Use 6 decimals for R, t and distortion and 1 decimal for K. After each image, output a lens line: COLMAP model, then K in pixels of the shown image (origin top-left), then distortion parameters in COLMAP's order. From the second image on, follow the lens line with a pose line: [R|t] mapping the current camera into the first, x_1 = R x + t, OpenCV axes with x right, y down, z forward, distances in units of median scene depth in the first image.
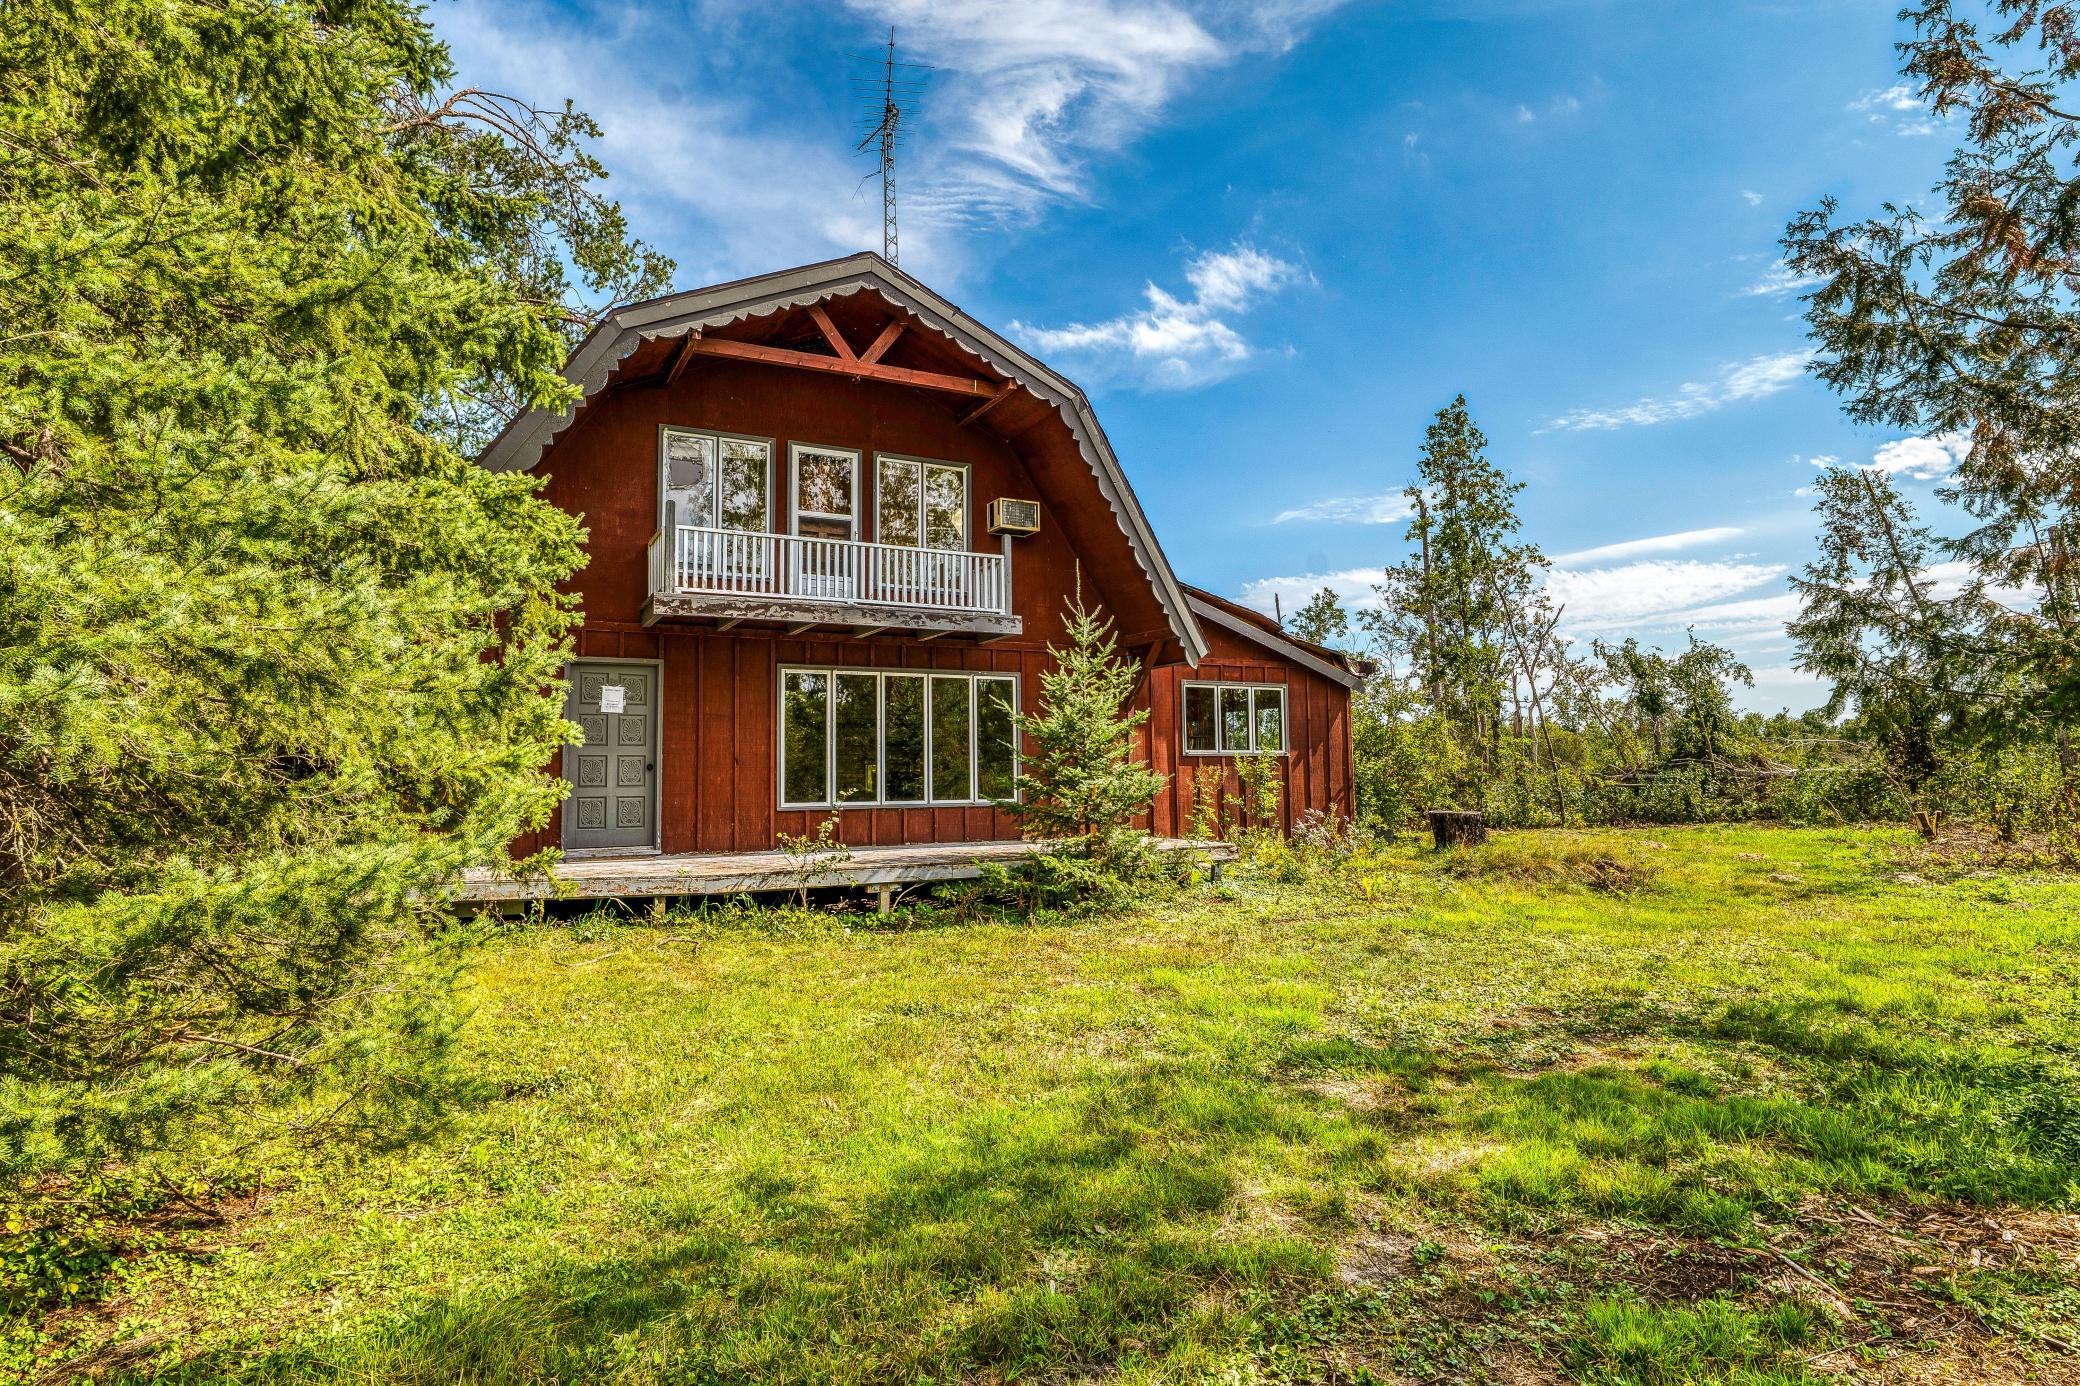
lens RADIAL K [[1169.2, 0, 1050.2], [0, 1169.2, 689.3], [0, 0, 1]] dist [0.044172, 0.001765]
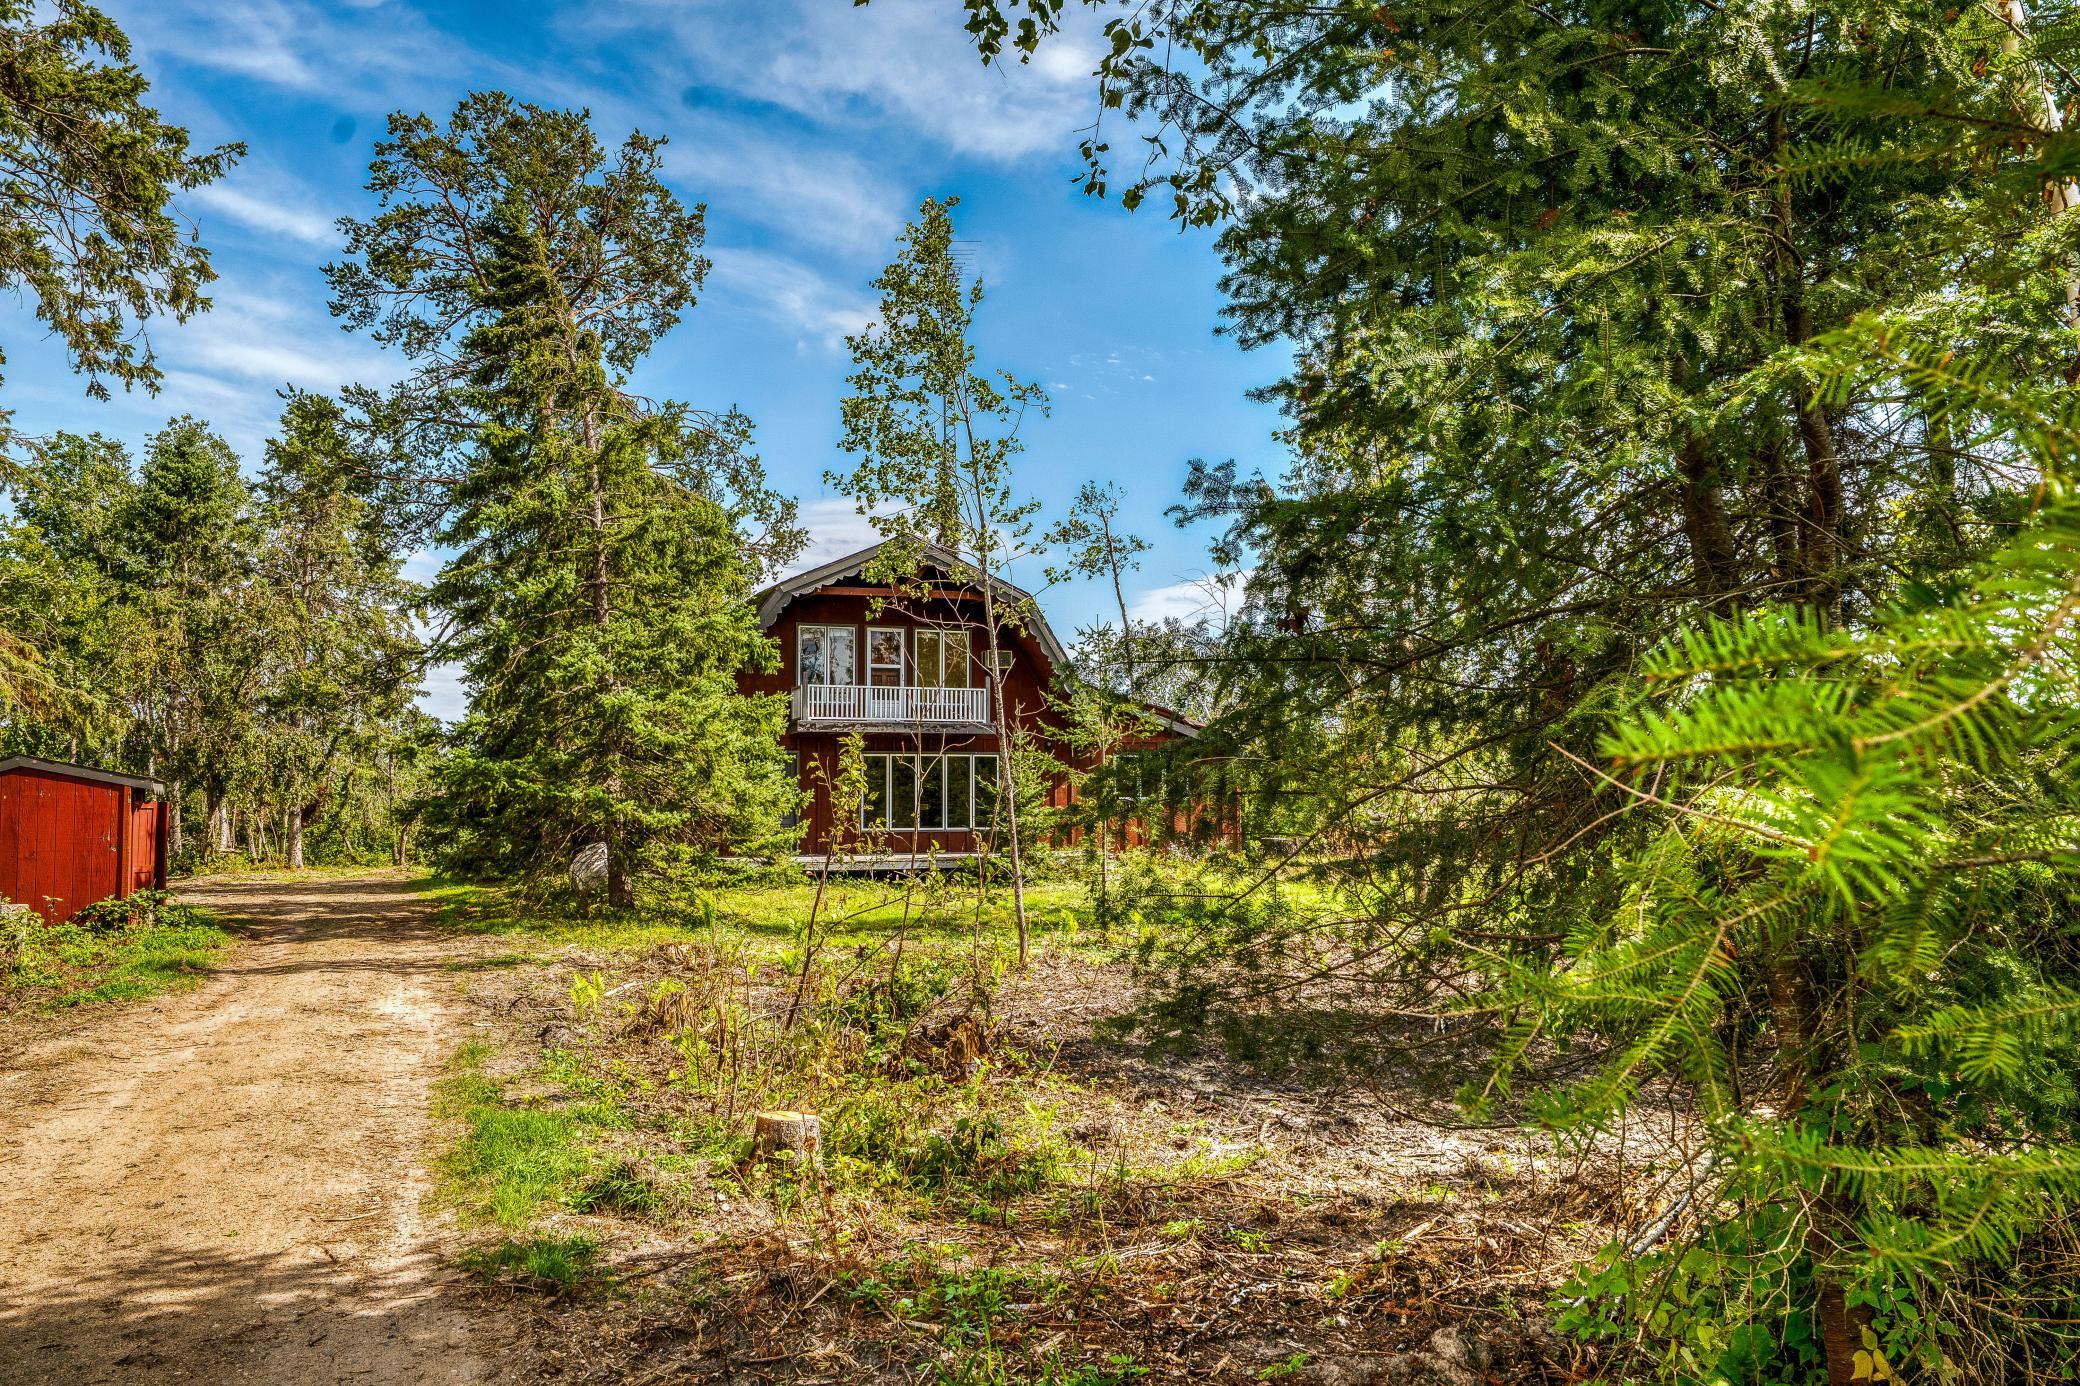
lens RADIAL K [[1542.5, 0, 1044.8], [0, 1542.5, 693.7], [0, 0, 1]] dist [0.000353, 0.000689]
pose [[0.993680, -0.001827, -0.112234, 0.333880], [0.002680, 0.999969, 0.007451, -0.134565], [0.112217, -0.007705, 0.993654, -1.394962]]
